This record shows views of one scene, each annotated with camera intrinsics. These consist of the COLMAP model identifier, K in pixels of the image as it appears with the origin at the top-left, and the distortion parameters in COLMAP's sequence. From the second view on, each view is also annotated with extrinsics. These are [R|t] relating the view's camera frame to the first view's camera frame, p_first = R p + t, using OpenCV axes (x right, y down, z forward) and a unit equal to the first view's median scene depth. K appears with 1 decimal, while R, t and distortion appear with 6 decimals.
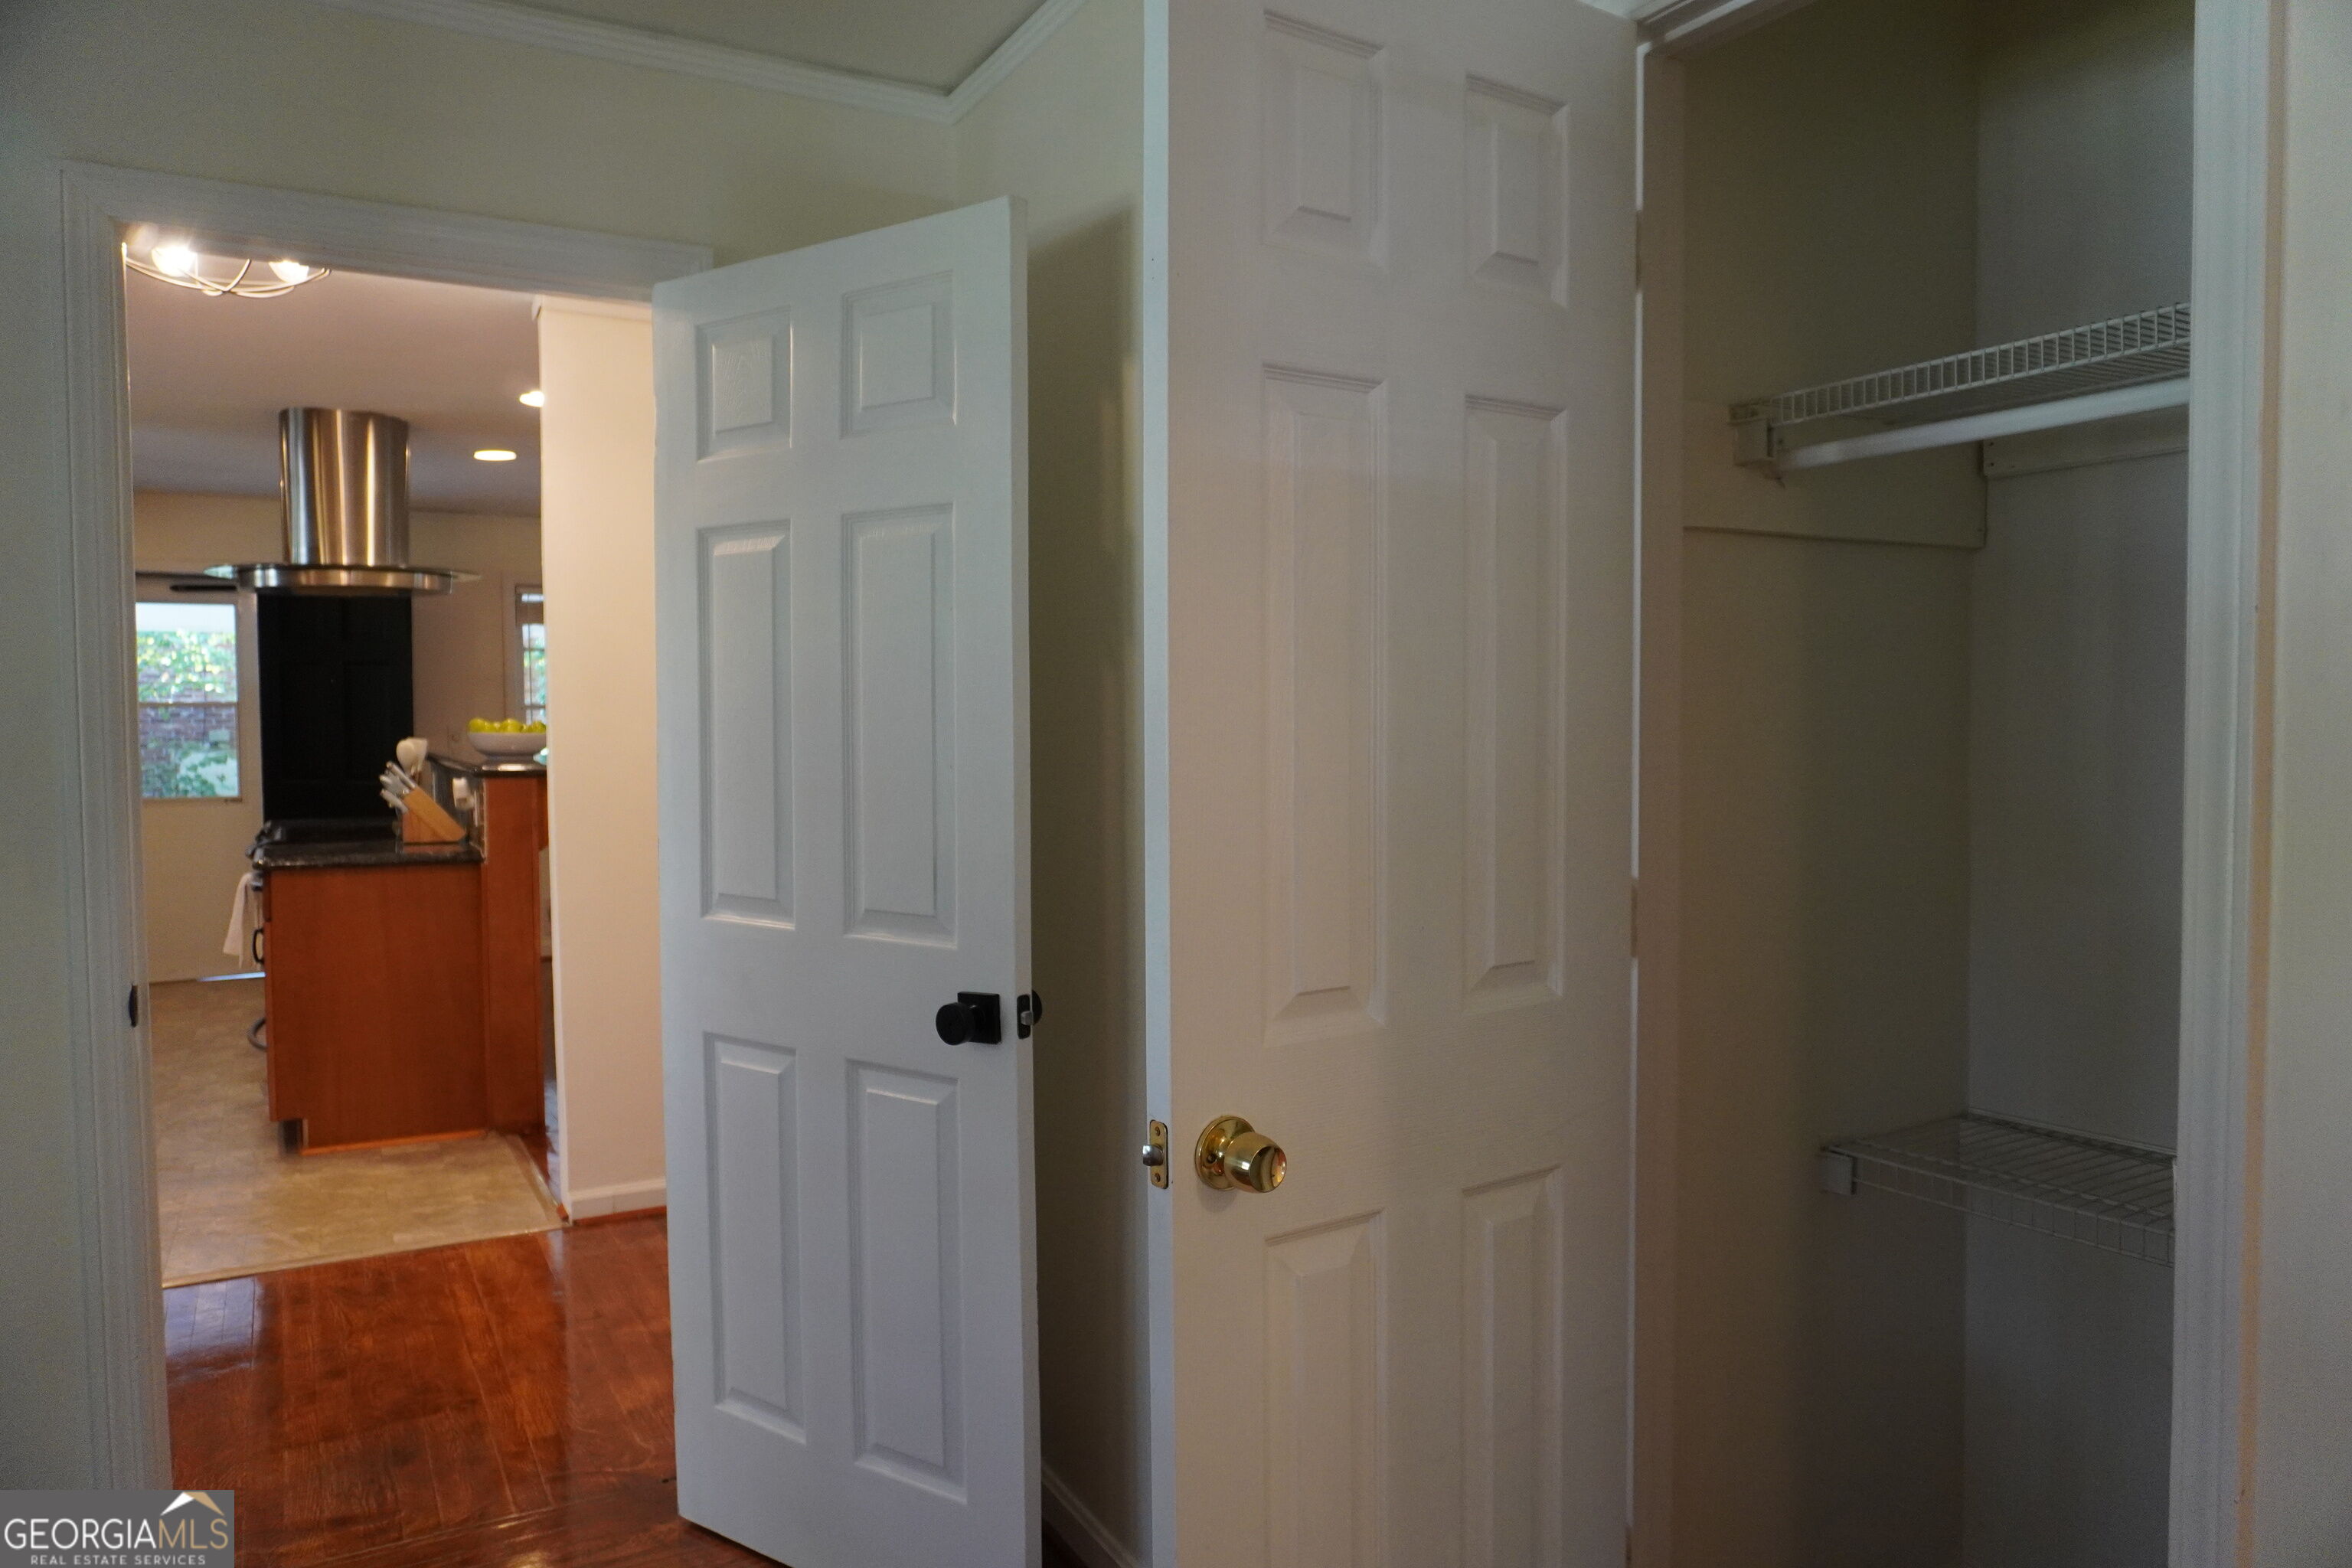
lens RADIAL K [[1600.1, 0, 1176.7], [0, 1600.1, 782.7], [0, 0, 1]] dist [-0.038643, 0.005497]
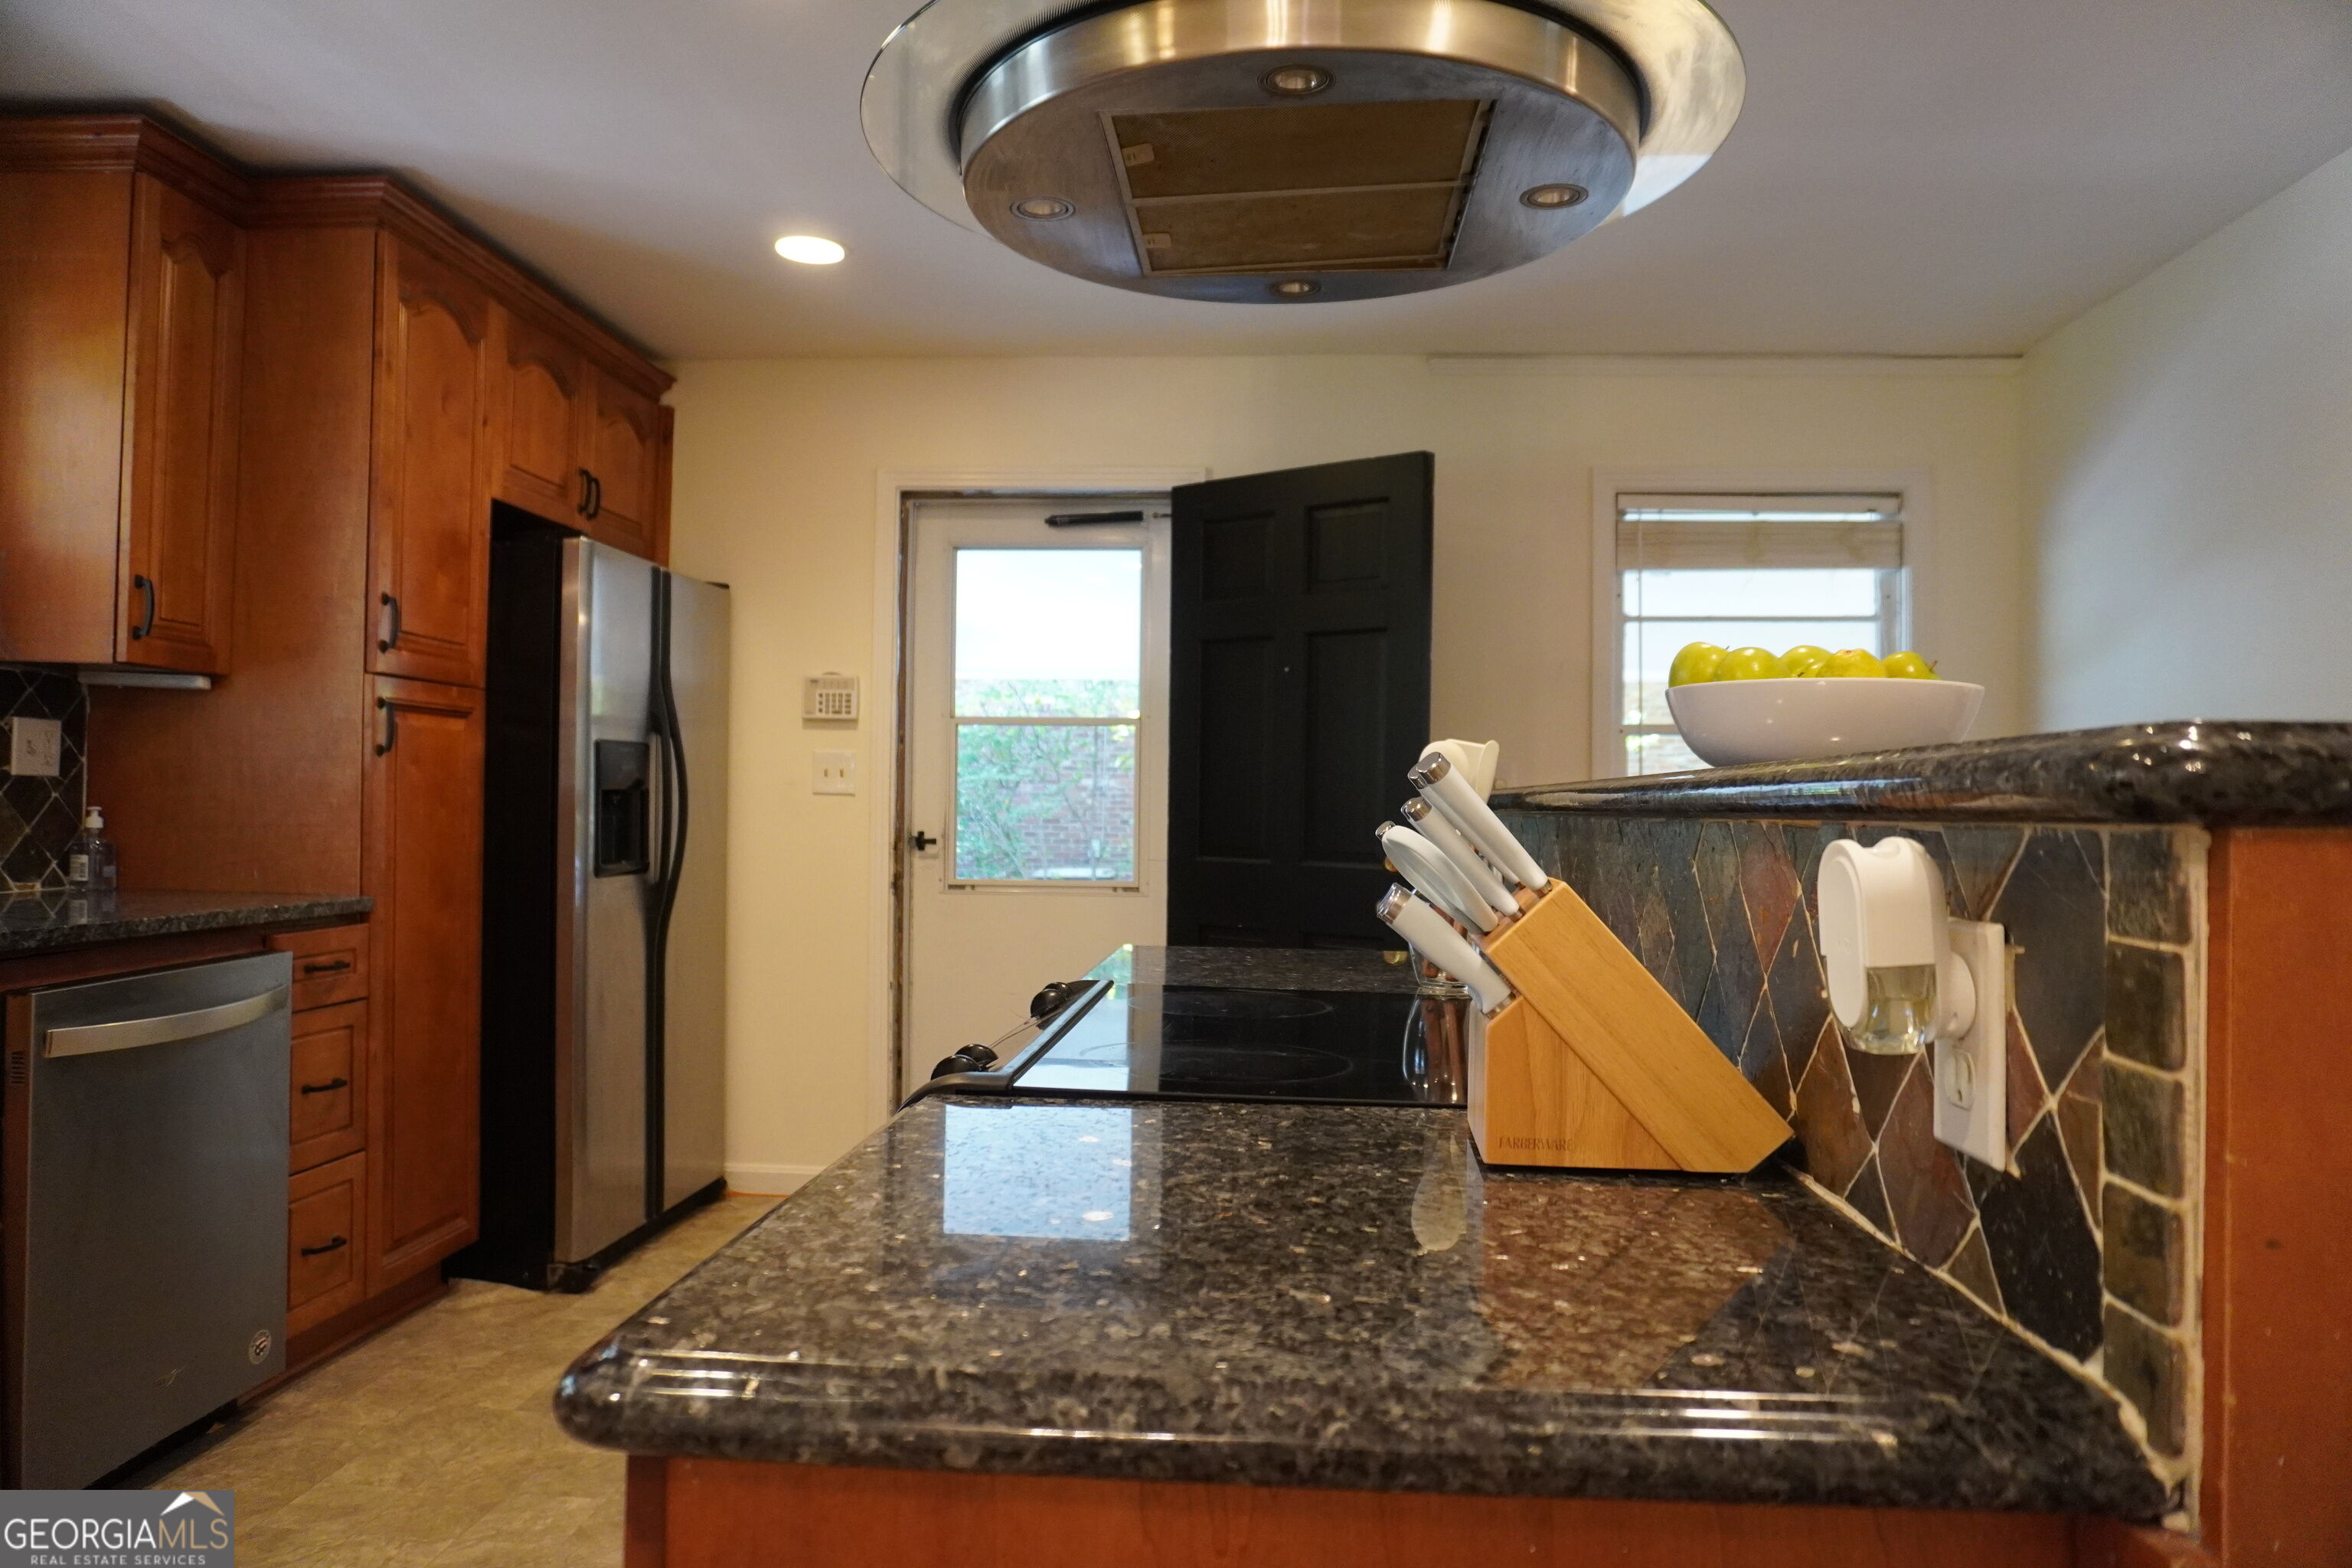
lens RADIAL K [[1600.1, 0, 1177.5], [0, 1600.1, 780.6], [0, 0, 1]] dist [-0.038643, 0.005497]
pose [[0.837973, 0.008378, -0.545648, -0.372128], [-0.043146, 0.997769, -0.050942, 0.001591], [0.544004, 0.066231, 0.836465, 0.732556]]
